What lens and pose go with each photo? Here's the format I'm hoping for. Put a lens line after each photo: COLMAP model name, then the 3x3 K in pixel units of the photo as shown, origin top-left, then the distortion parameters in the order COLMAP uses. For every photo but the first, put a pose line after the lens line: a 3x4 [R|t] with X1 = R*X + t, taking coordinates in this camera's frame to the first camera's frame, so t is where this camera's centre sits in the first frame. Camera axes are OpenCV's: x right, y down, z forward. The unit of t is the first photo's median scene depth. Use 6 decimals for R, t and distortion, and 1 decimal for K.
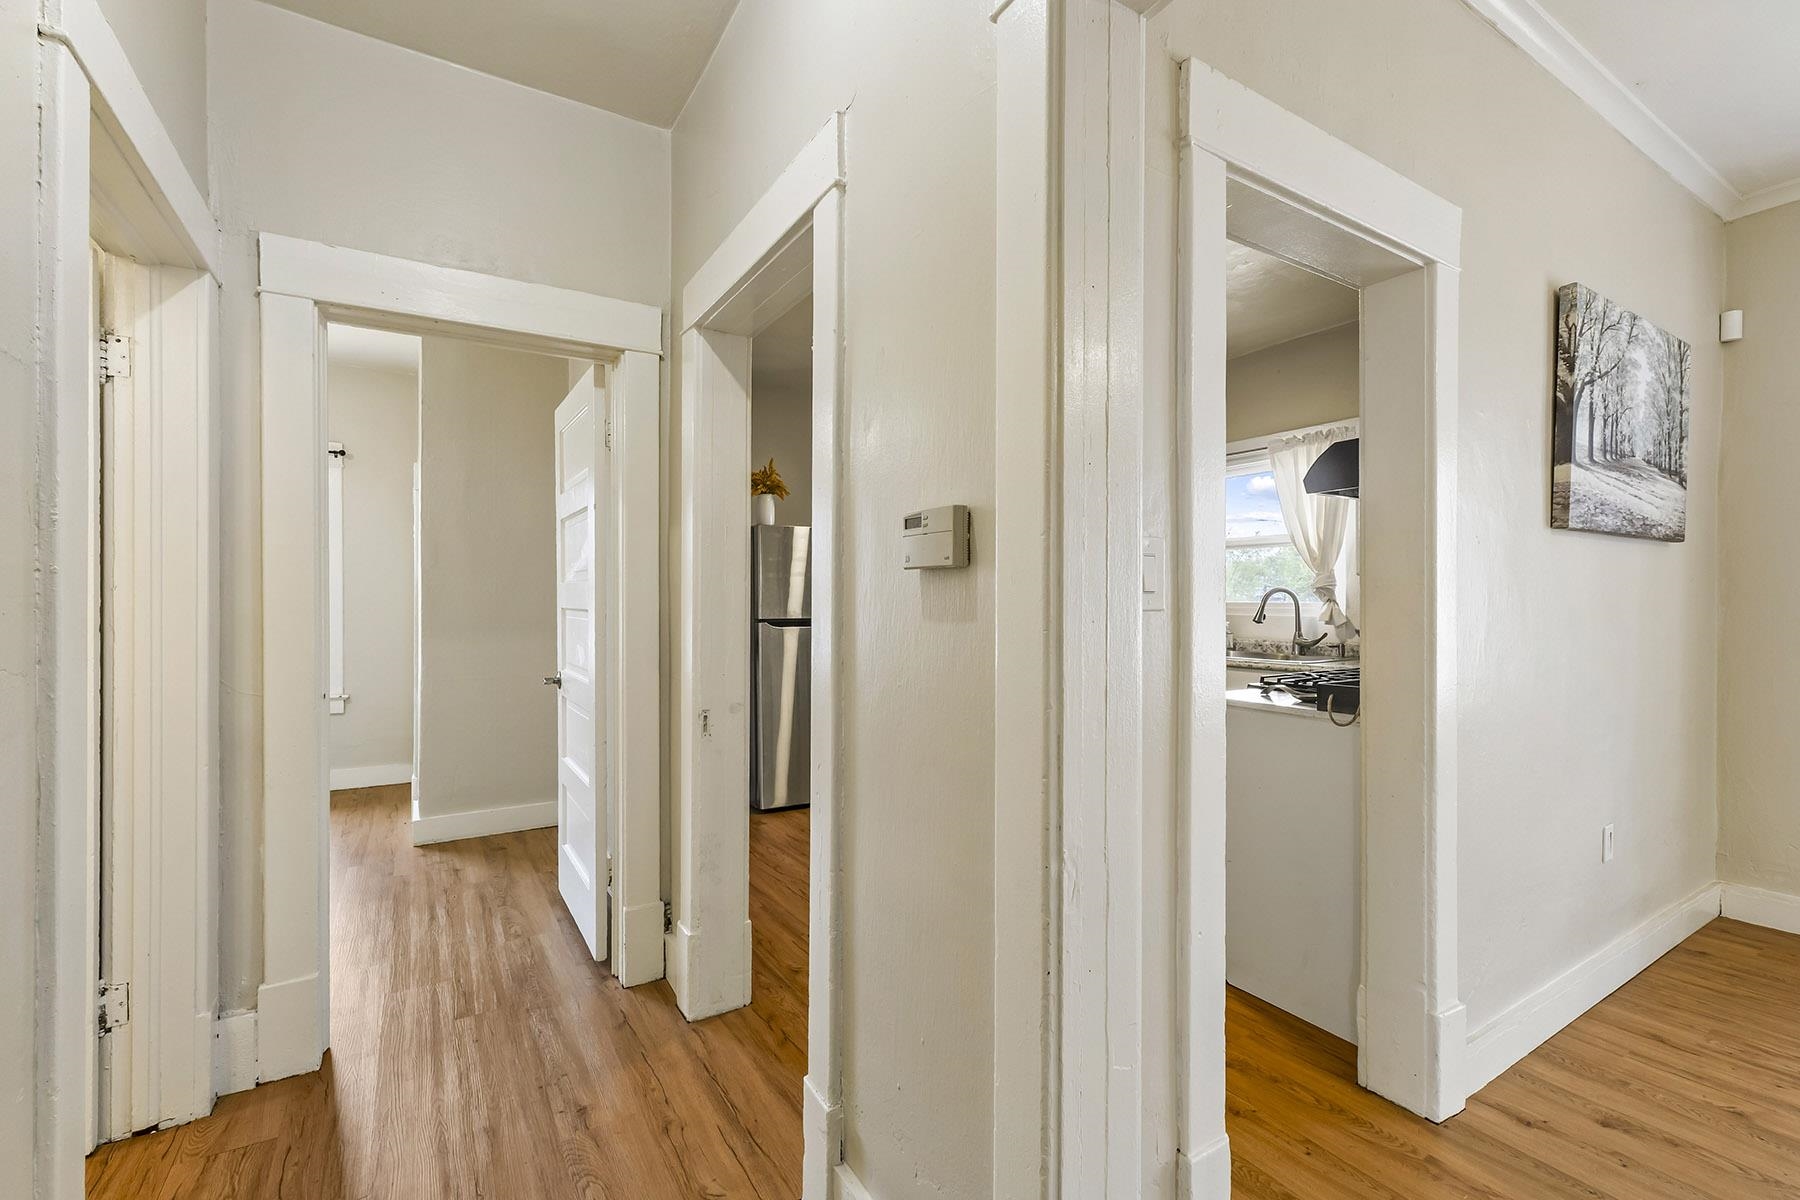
lens RADIAL K [[754.1, 0, 889.4], [0, 754.1, 596.8], [0, 0, 1]] dist [0.002064, 0.000033]
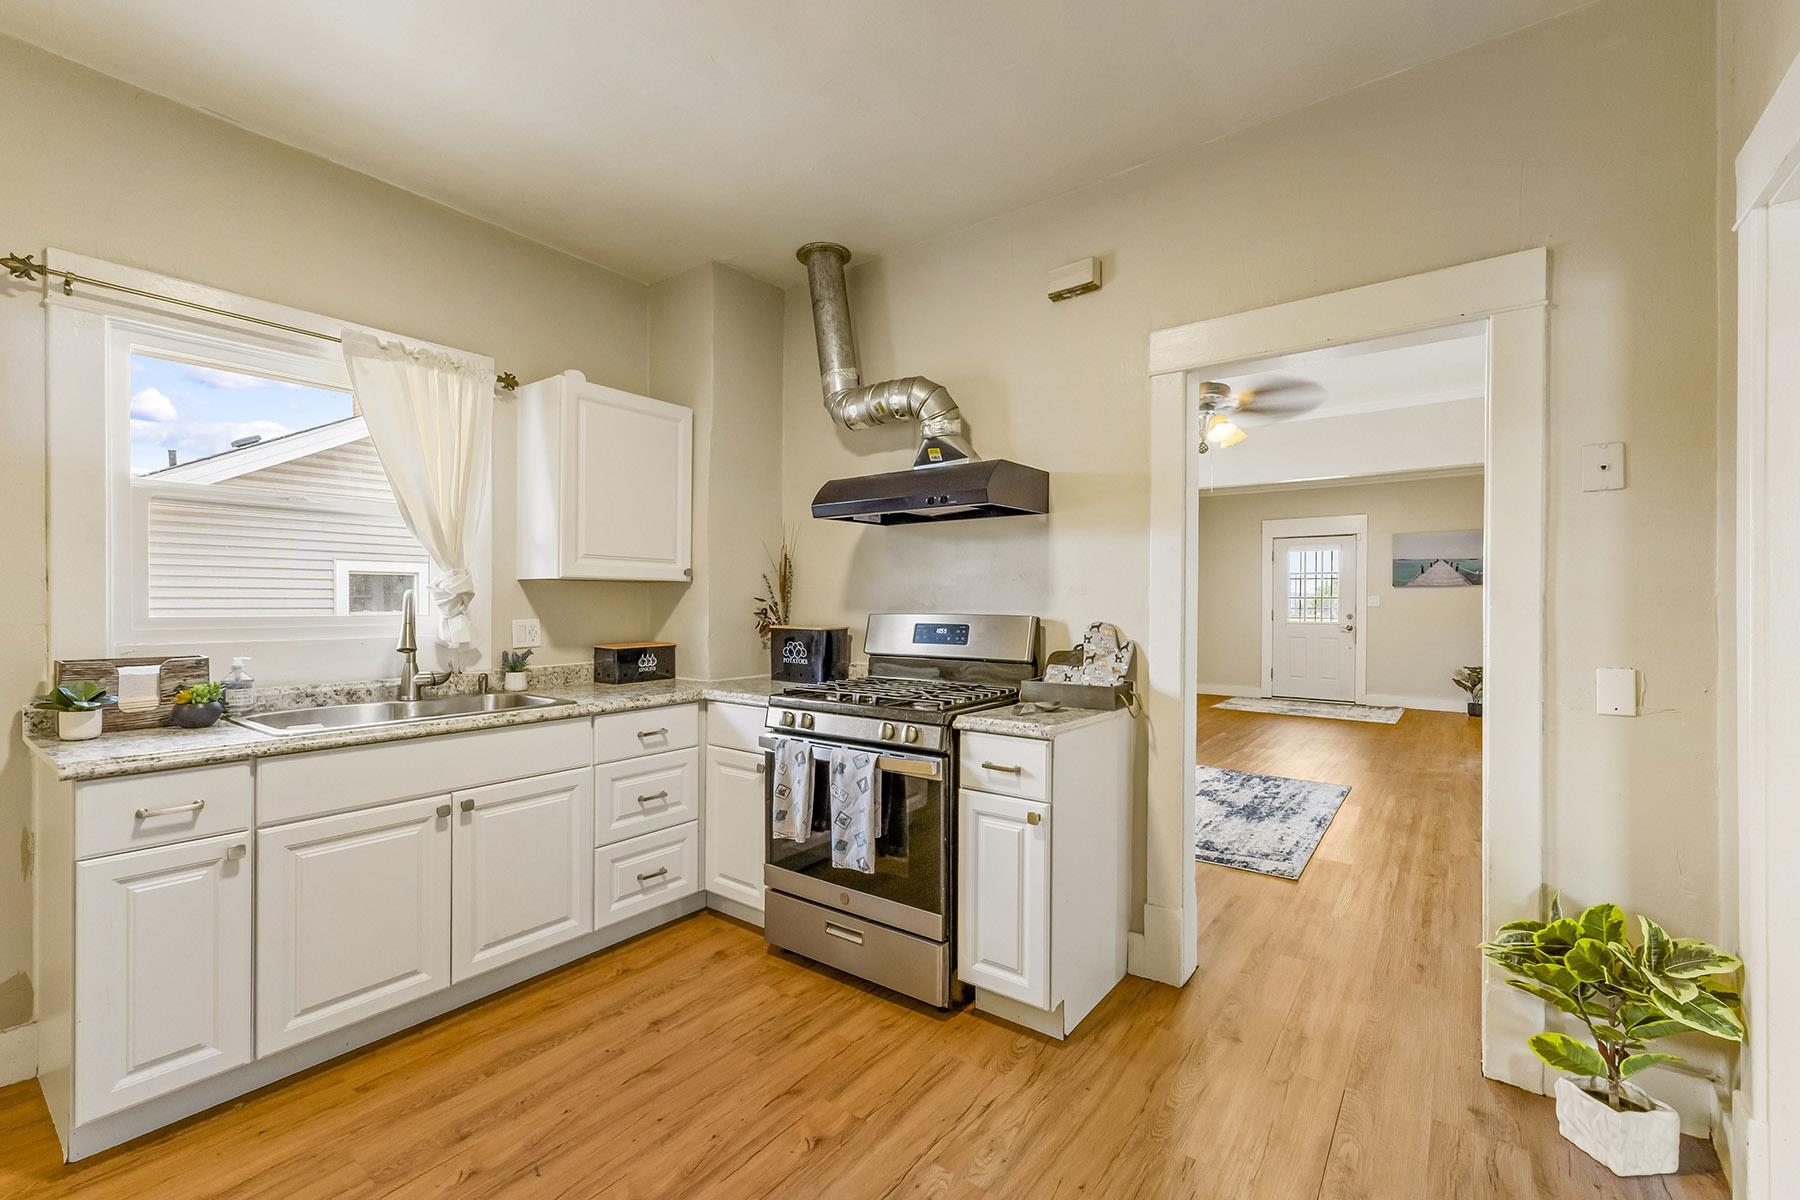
lens RADIAL K [[754.1, 0, 889.4], [0, 754.1, 596.8], [0, 0, 1]] dist [0.002064, 0.000033]
pose [[-0.381060, 0.008880, 0.924508, -0.183180], [-0.000680, 0.999951, -0.009885, -0.001902], [-0.924550, -0.004395, -0.381035, 0.880092]]
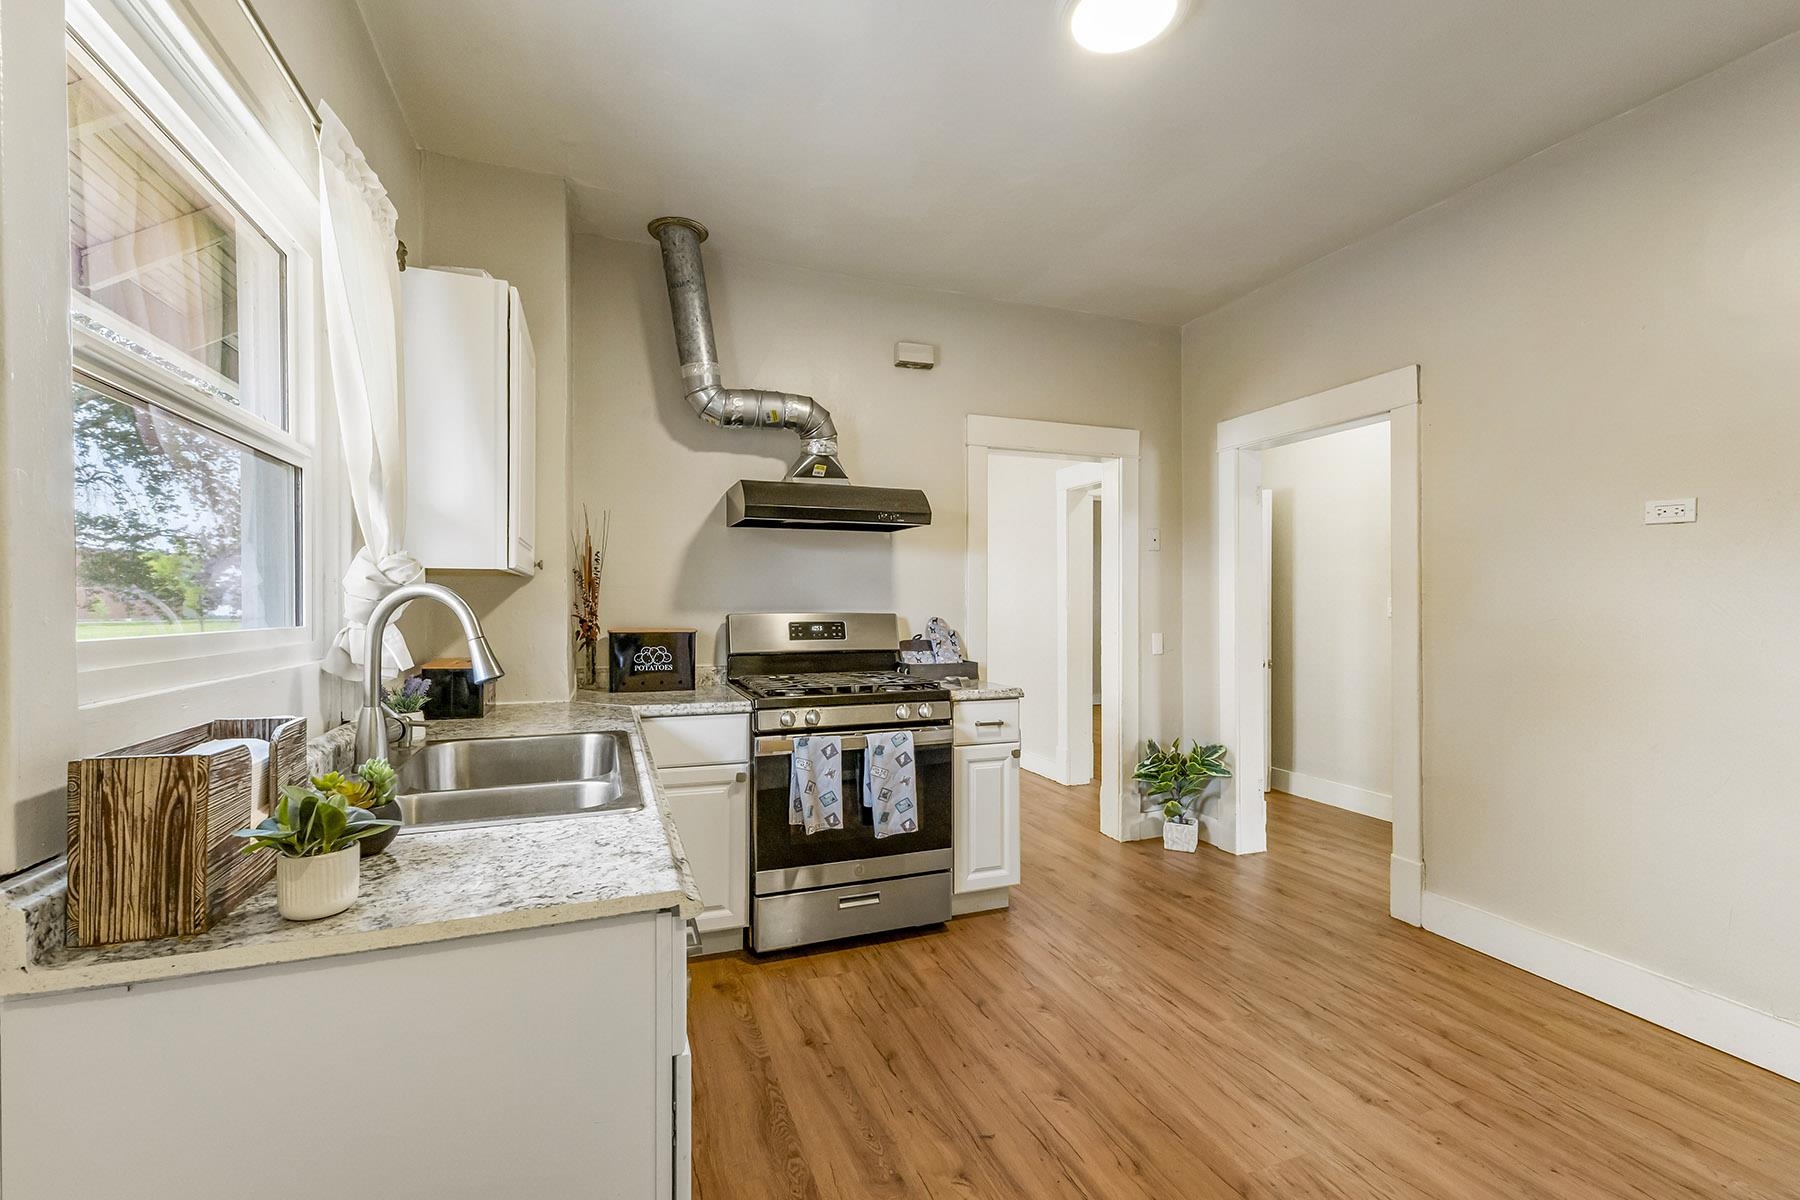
lens RADIAL K [[754.1, 0, 889.4], [0, 754.1, 596.8], [0, 0, 1]] dist [0.002064, 0.000033]
pose [[-0.984527, 0.001505, 0.175224, 0.233647], [0.000269, 0.999975, -0.007073, -0.004221], [-0.175230, -0.006917, -0.984503, 1.325516]]
